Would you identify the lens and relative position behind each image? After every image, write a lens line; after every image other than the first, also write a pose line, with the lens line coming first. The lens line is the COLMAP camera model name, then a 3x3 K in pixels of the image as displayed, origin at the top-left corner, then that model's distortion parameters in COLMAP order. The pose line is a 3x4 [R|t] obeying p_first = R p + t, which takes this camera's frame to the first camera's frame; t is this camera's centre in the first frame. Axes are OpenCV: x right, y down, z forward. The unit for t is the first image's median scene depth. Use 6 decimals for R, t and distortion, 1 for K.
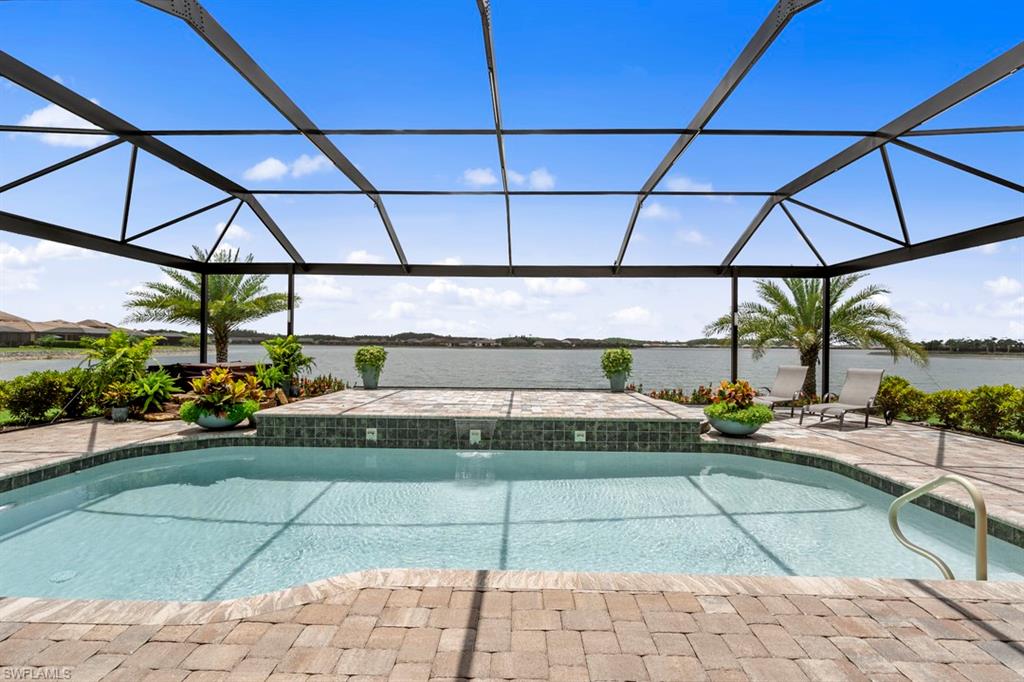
lens RADIAL K [[463.8, 0, 512.0], [0, 463.8, 341.0], [0, 0, 1]] dist [-0.001127, 0.000086]
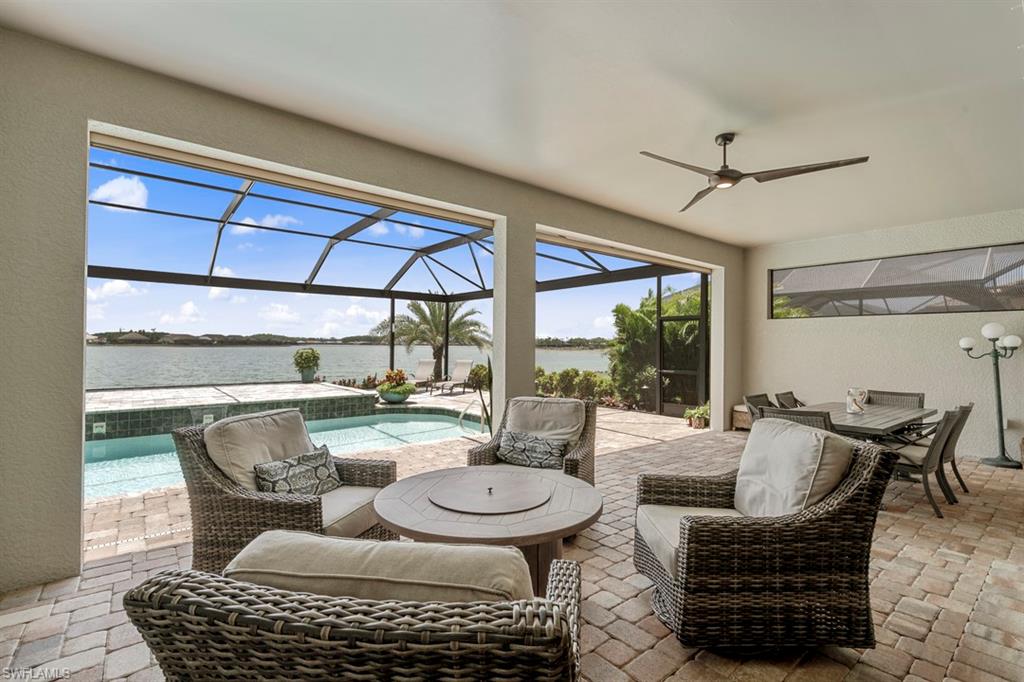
lens RADIAL K [[463.8, 0, 512.0], [0, 463.8, 341.0], [0, 0, 1]] dist [-0.001127, 0.000086]
pose [[0.754746, 0.003208, 0.656009, -0.209763], [-0.008250, 0.999955, 0.004603, -0.017847], [-0.655965, -0.008886, 0.754739, -0.374115]]
